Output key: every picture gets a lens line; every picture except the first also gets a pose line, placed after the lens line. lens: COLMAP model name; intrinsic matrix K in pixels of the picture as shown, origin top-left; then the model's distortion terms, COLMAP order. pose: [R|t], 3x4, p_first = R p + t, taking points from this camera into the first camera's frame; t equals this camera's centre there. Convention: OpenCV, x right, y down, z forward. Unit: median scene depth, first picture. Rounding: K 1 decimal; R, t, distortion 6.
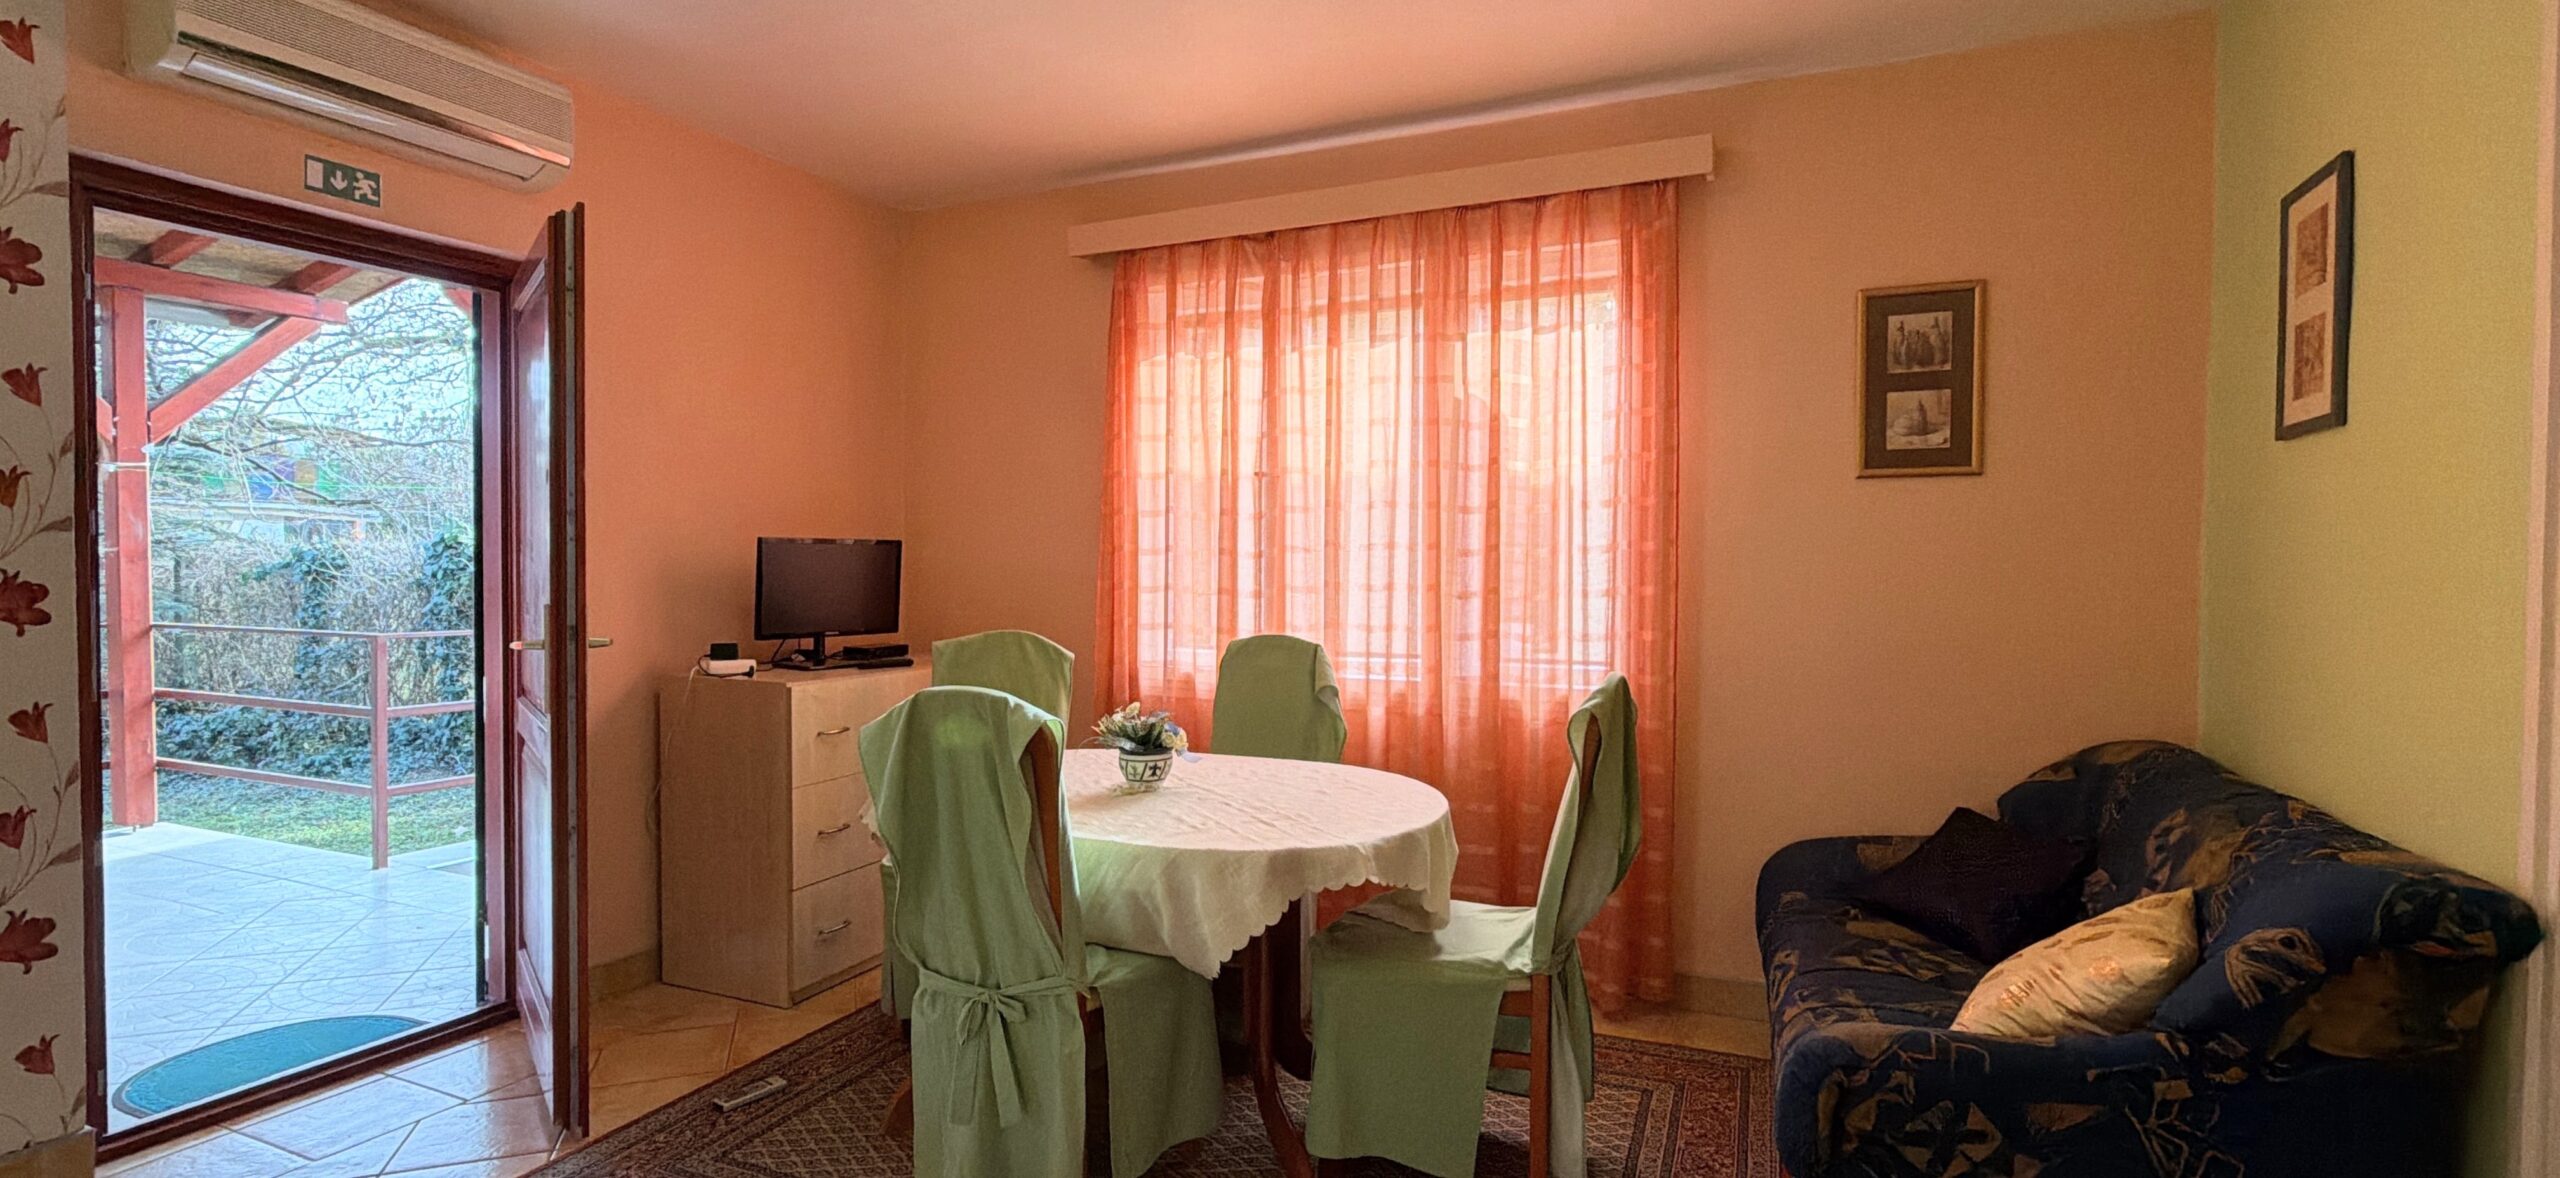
lens RADIAL K [[1158.9, 0, 1281.2], [0, 1158.9, 591.8], [0, 0, 1]] dist [0.000309, -0.000827]
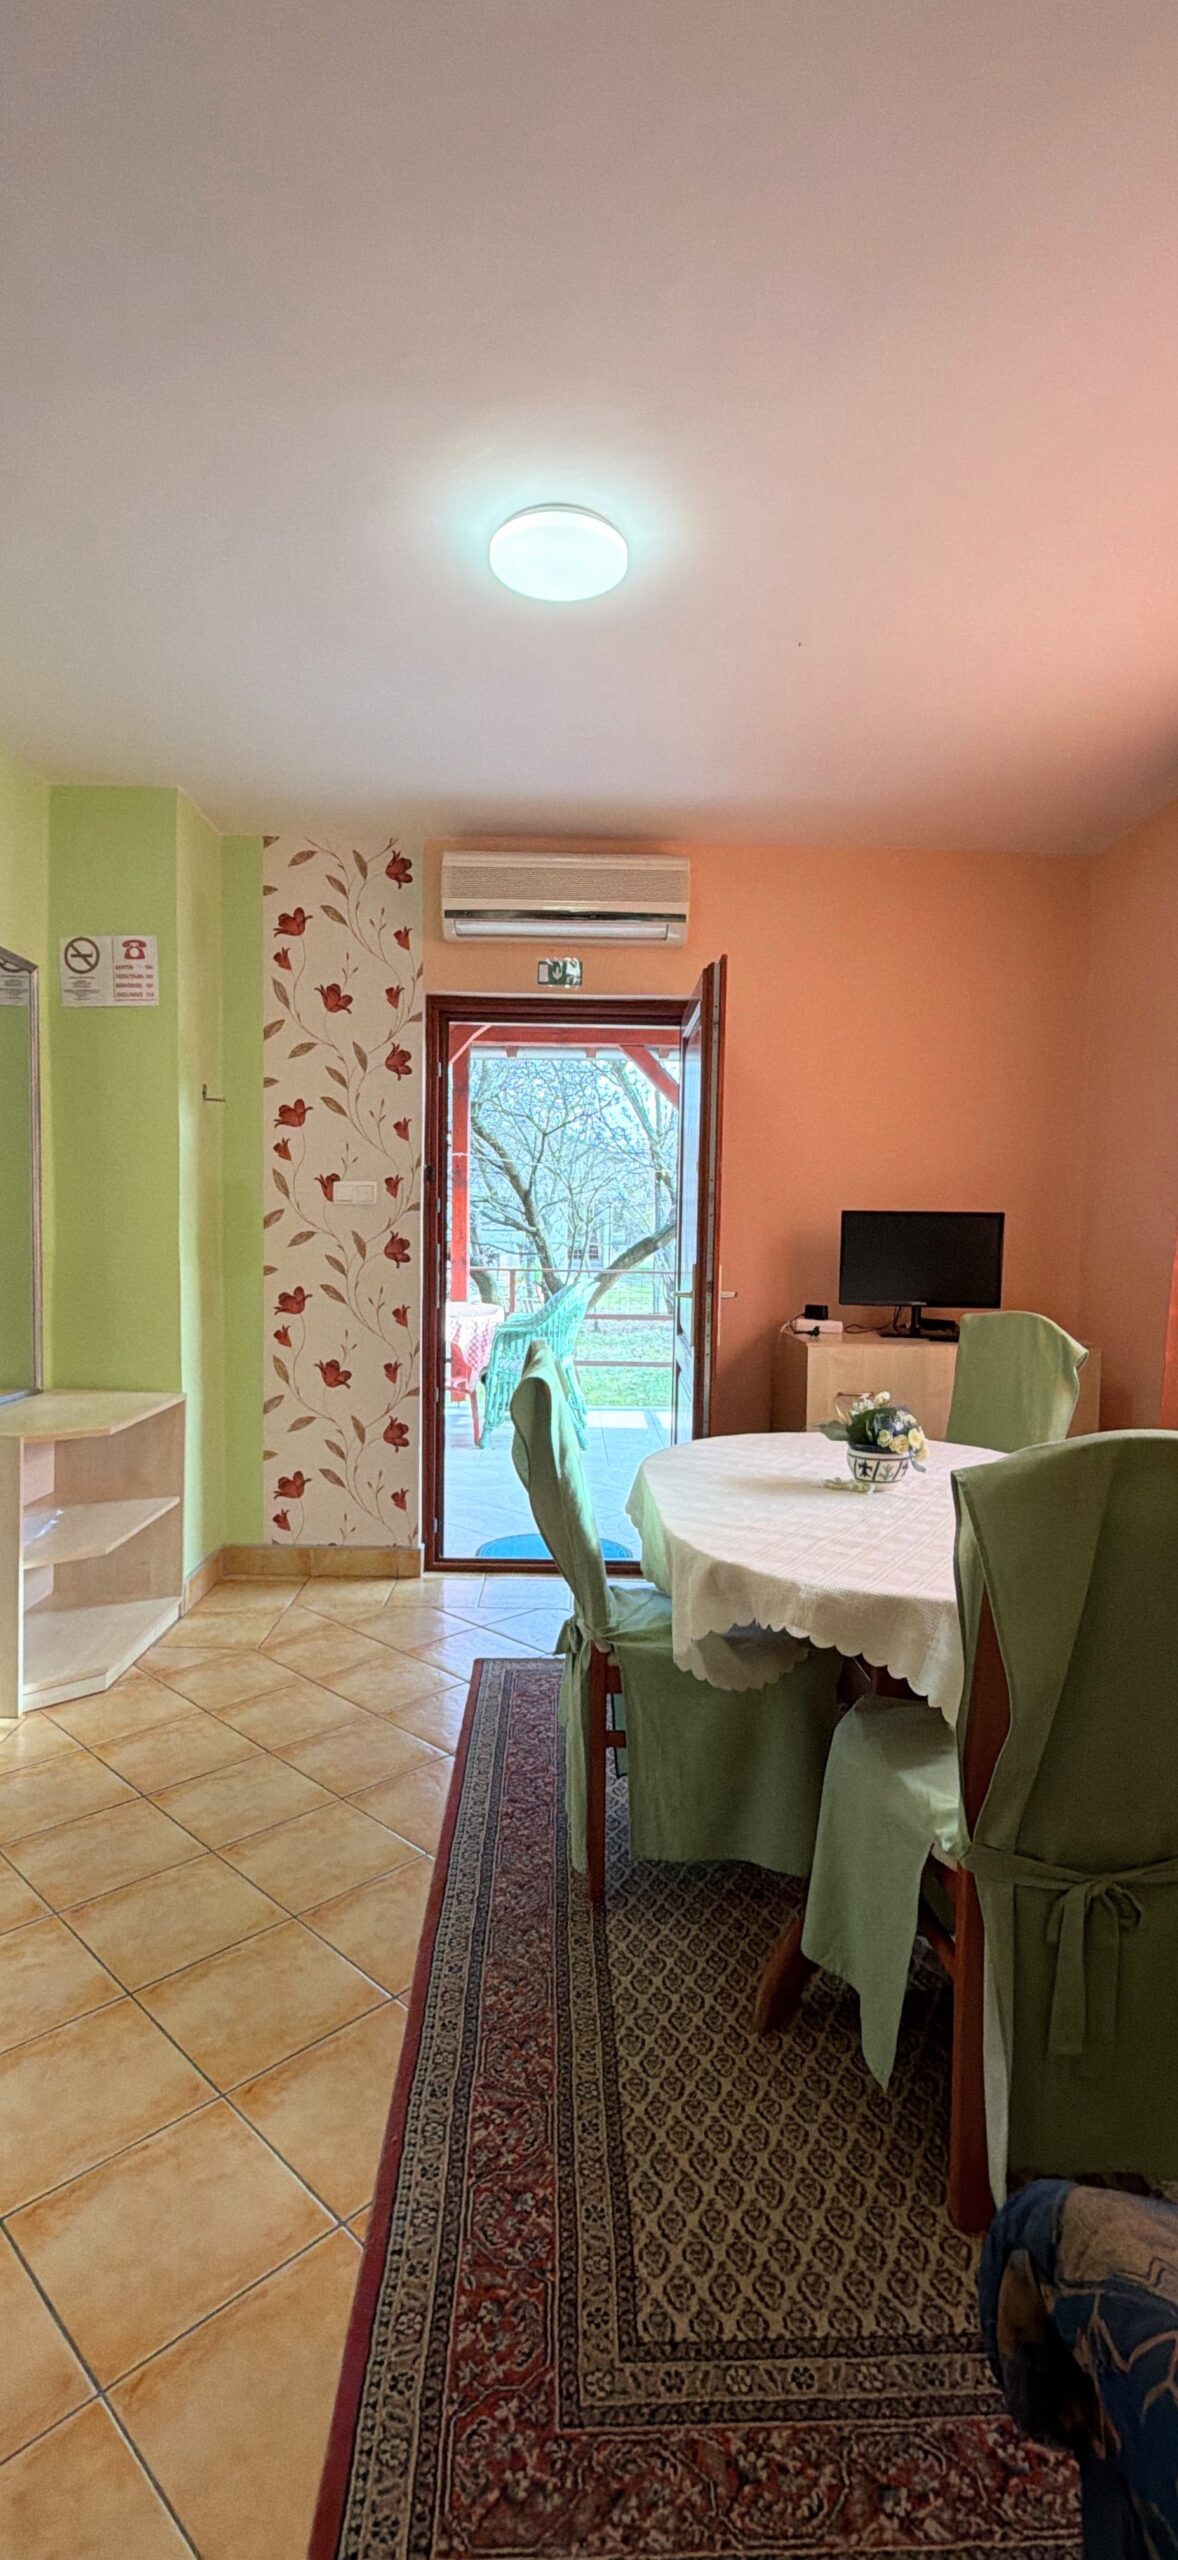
lens RADIAL K [[1158.9, 0, 592.2], [0, 1158.9, 1283.6], [0, 0, 1]] dist [0.000309, -0.000827]
pose [[0.417460, 0.047658, -0.907445, 0.506832], [-0.036191, 0.998703, 0.035802, -0.009664], [0.907974, 0.017896, 0.418644, 0.370692]]
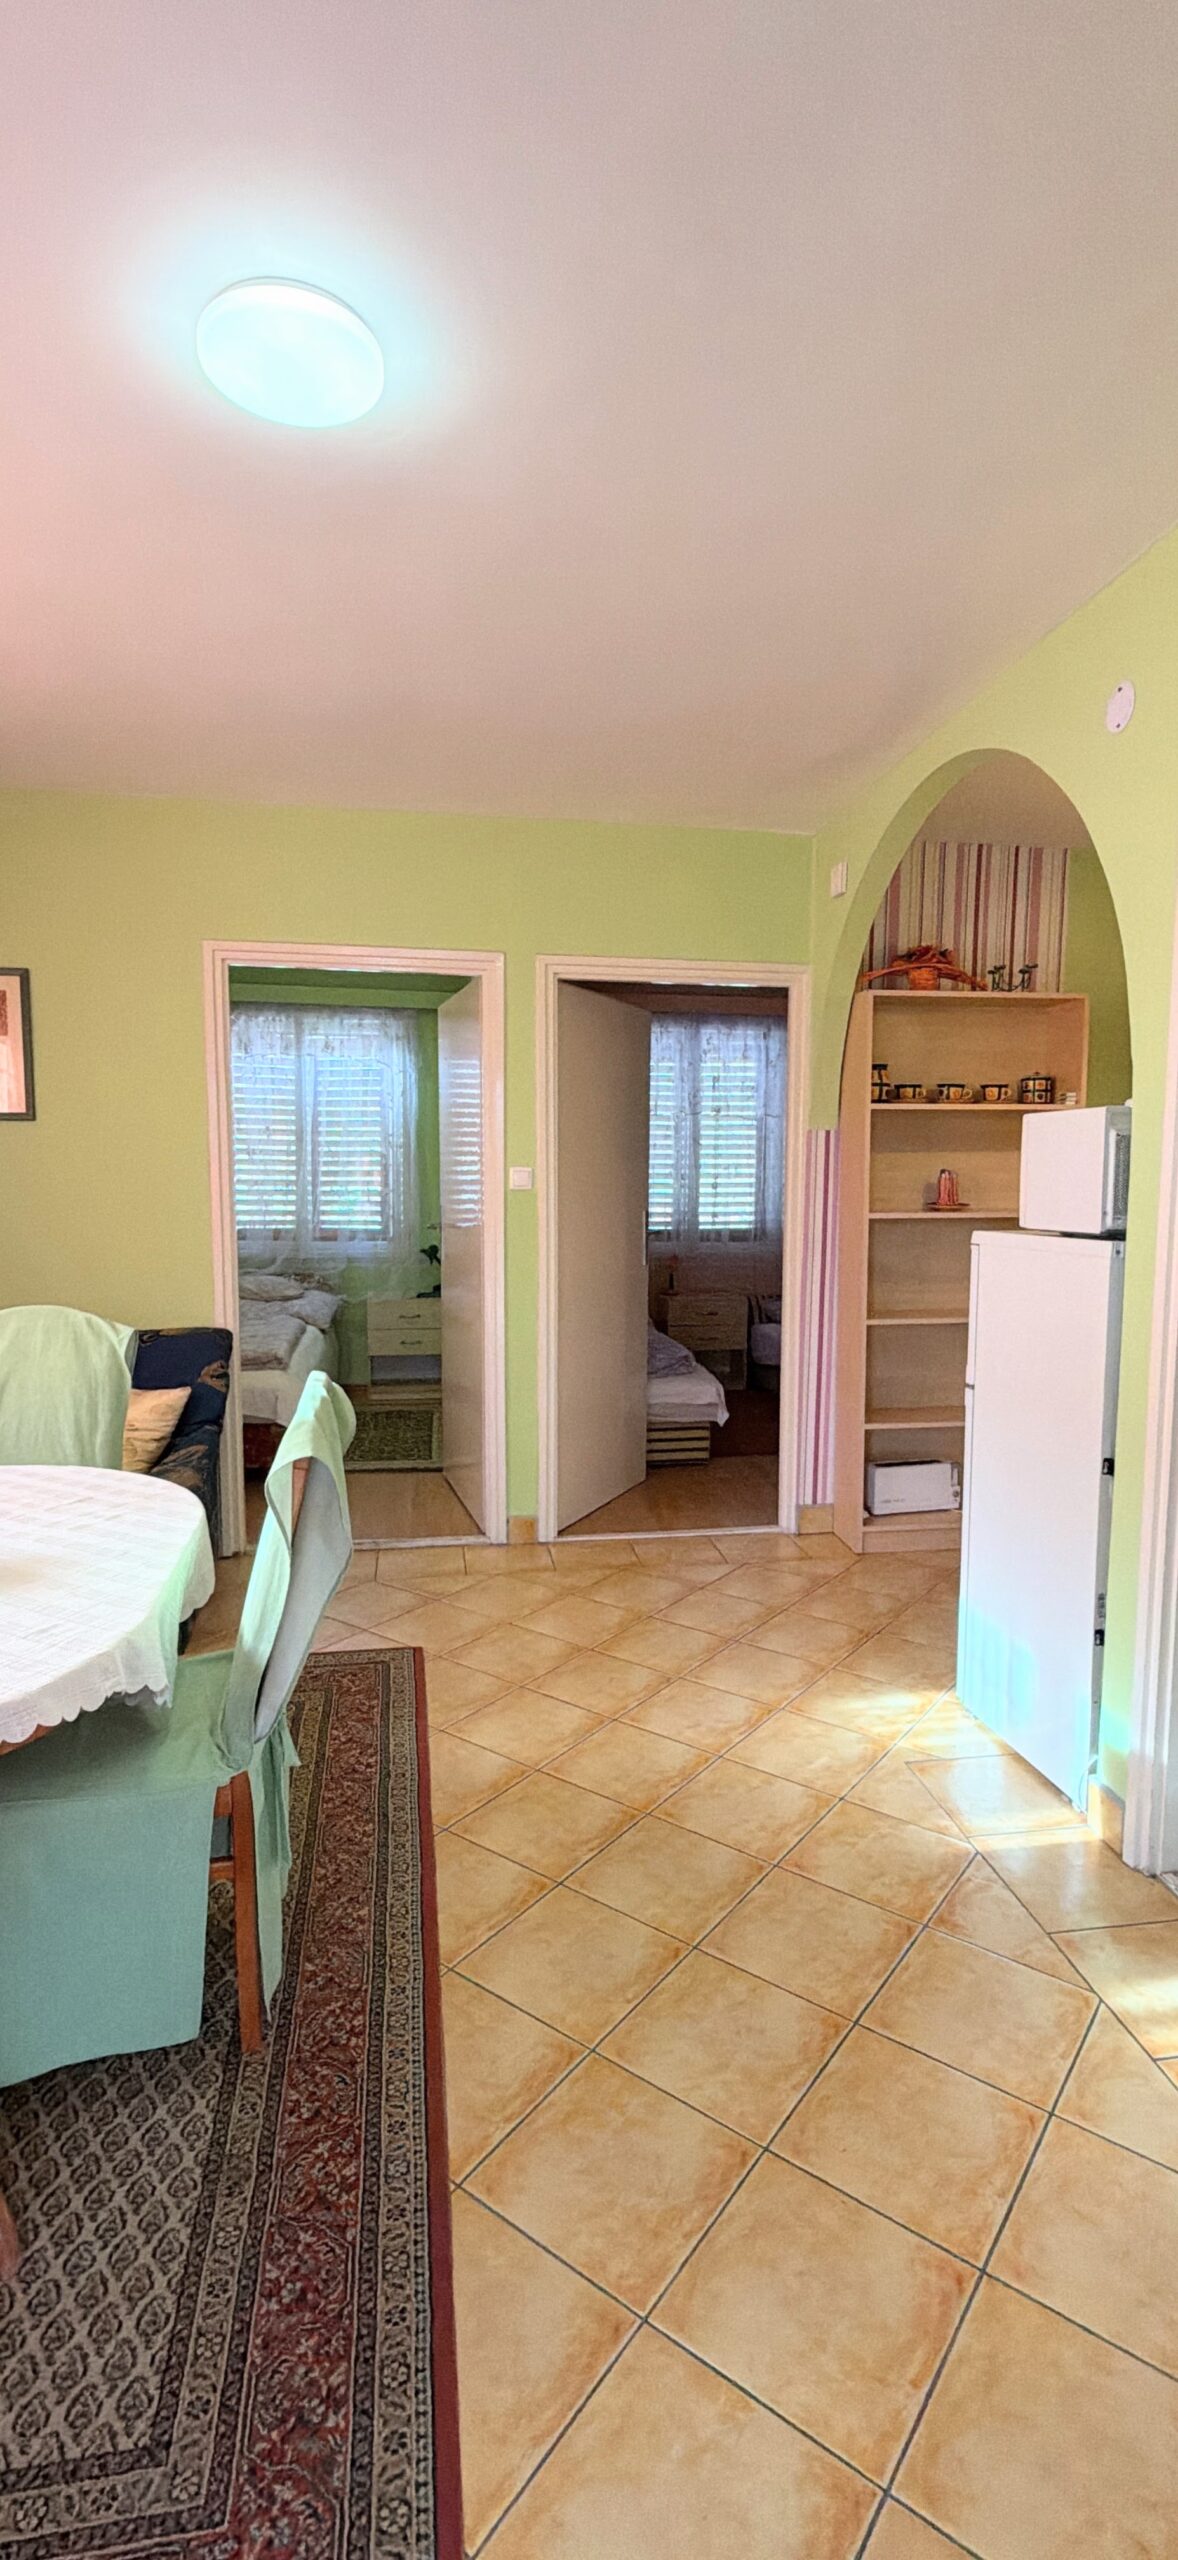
lens RADIAL K [[1158.9, 0, 596.2], [0, 1158.9, 1294.2], [0, 0, 1]] dist [0.000309, -0.000827]
pose [[-0.533778, -0.101489, 0.839512, -0.765227], [0.008031, 0.992119, 0.125044, -0.064314], [-0.845587, 0.073488, -0.528756, 0.846532]]
